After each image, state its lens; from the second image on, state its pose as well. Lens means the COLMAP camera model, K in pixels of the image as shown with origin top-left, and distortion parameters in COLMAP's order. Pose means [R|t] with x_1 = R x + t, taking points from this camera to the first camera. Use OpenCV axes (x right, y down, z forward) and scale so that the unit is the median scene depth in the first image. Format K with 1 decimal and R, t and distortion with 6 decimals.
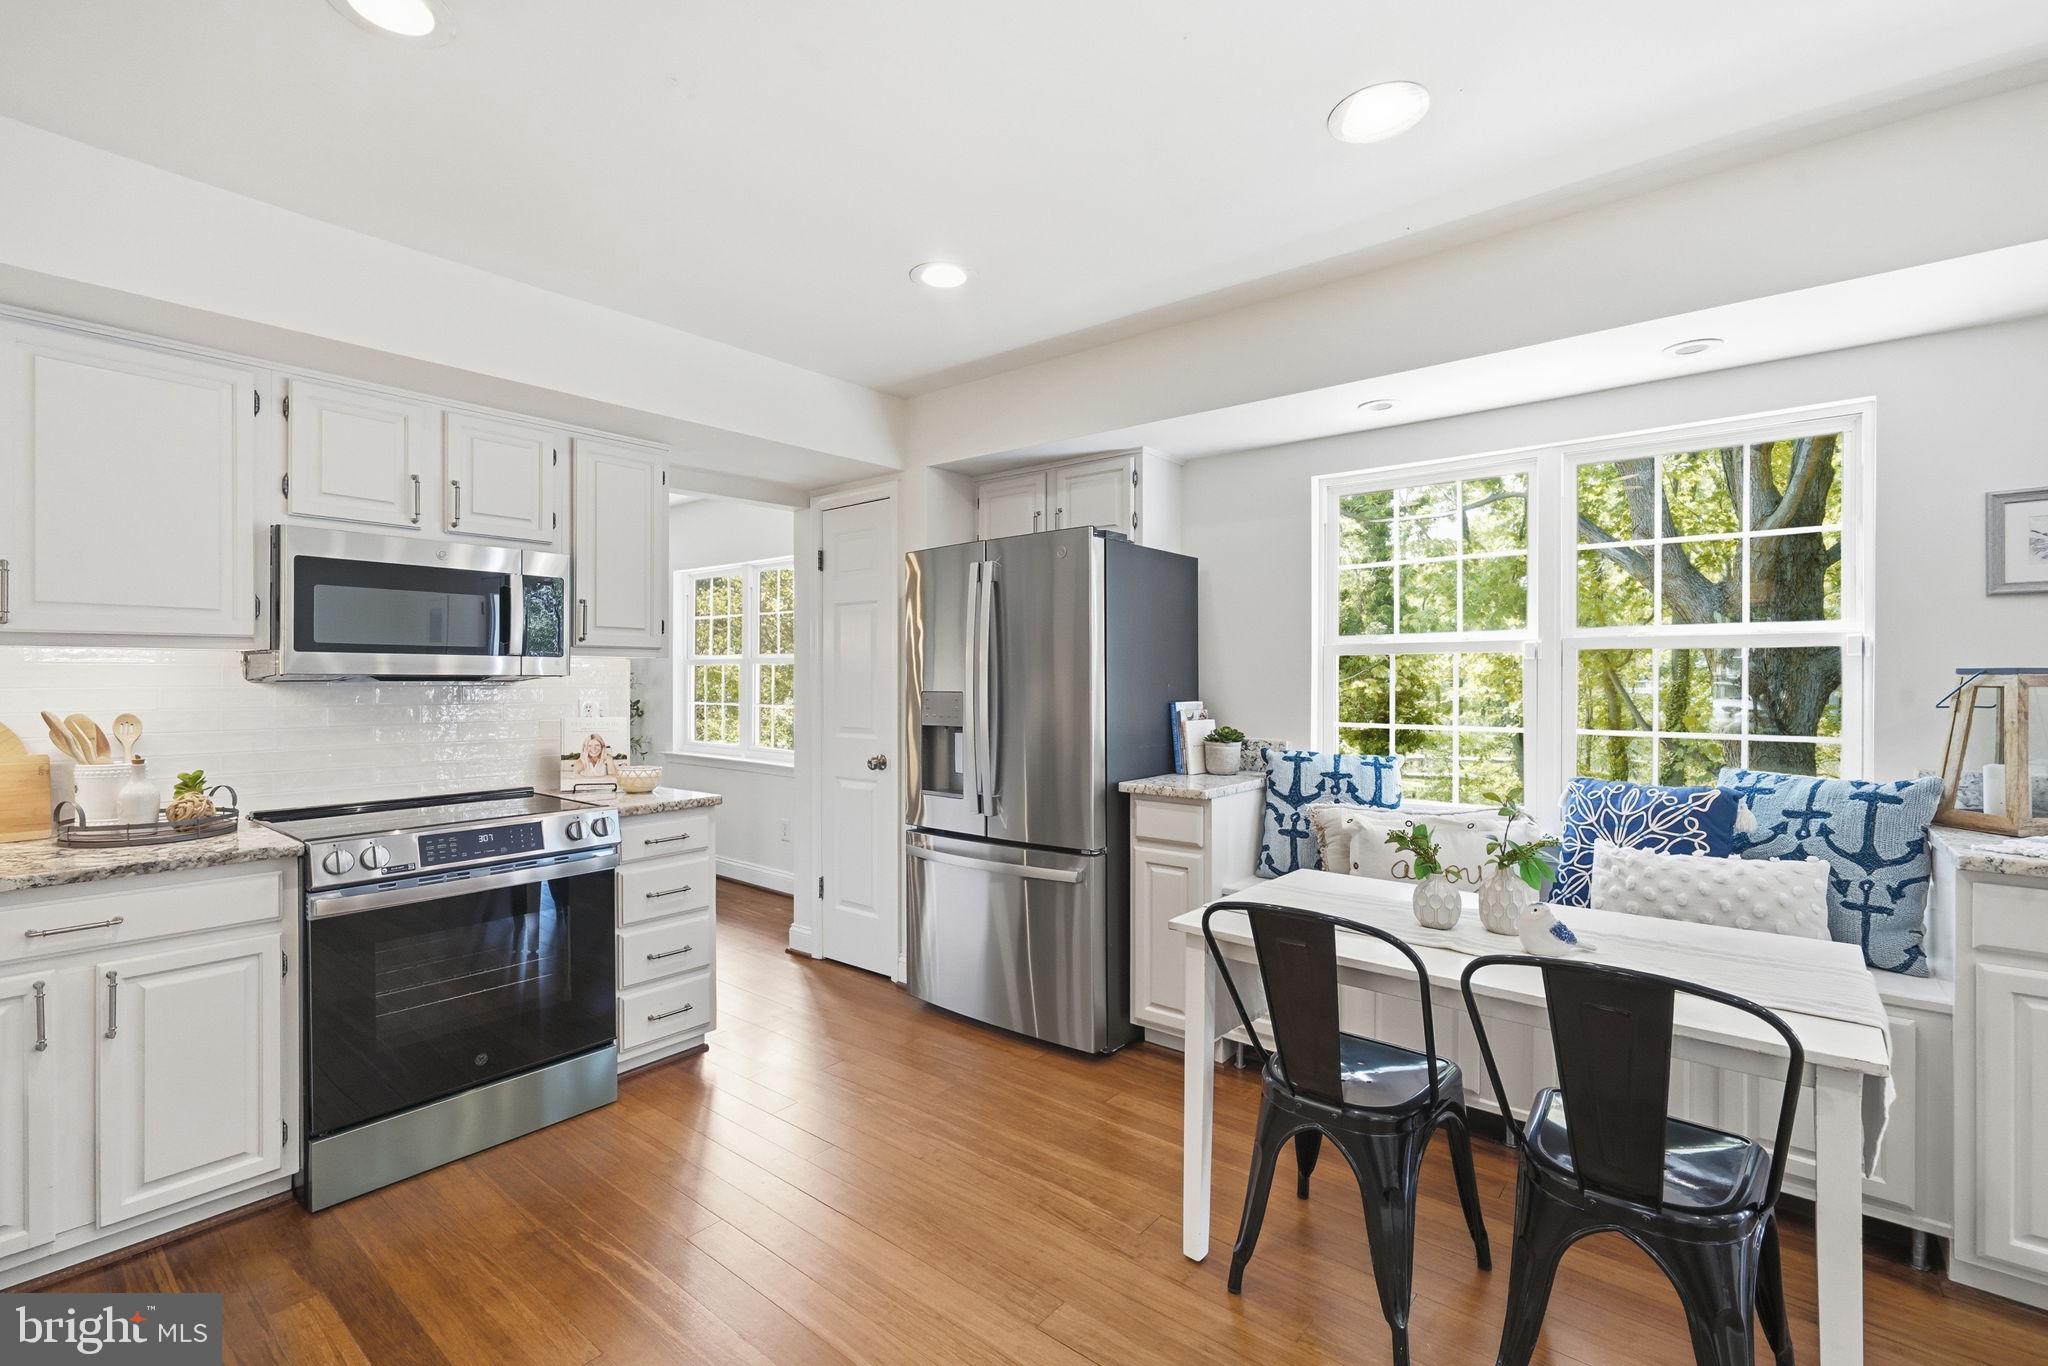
lens RADIAL K [[914.6, 0, 1011.9], [0, 914.6, 679.1], [0, 0, 1]] dist [-0.005247, -0.000264]
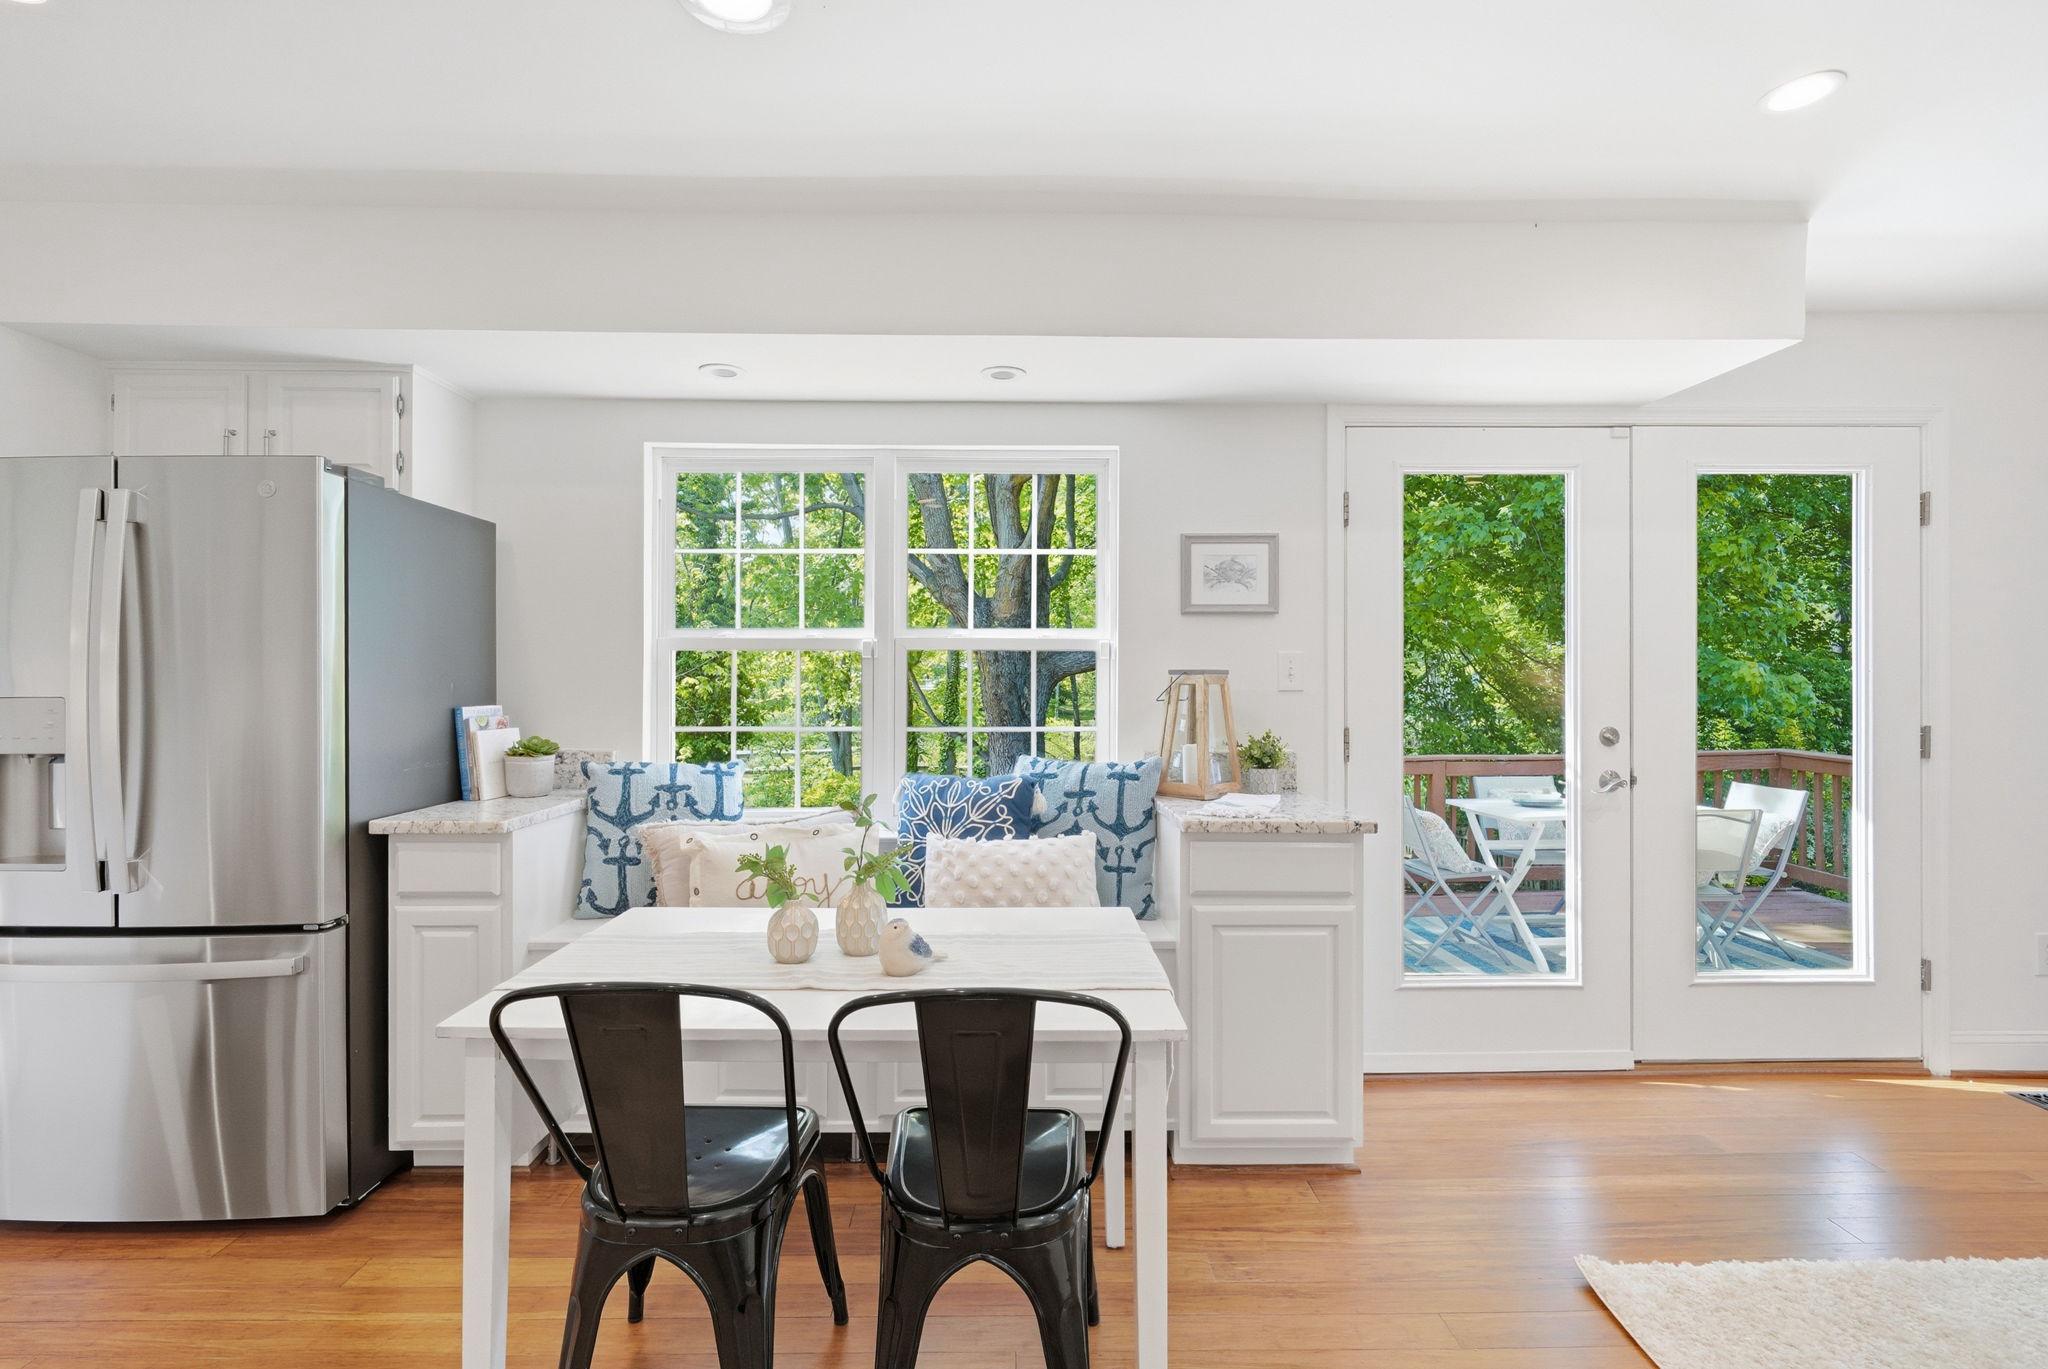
lens RADIAL K [[914.6, 0, 1011.9], [0, 914.6, 680.6], [0, 0, 1]] dist [-0.005247, -0.000264]
pose [[0.762162, -0.000229, 0.647386, 0.044622], [-0.002006, 0.999994, 0.002715, 0.000155], [-0.647383, -0.003368, 0.762157, 0.151769]]
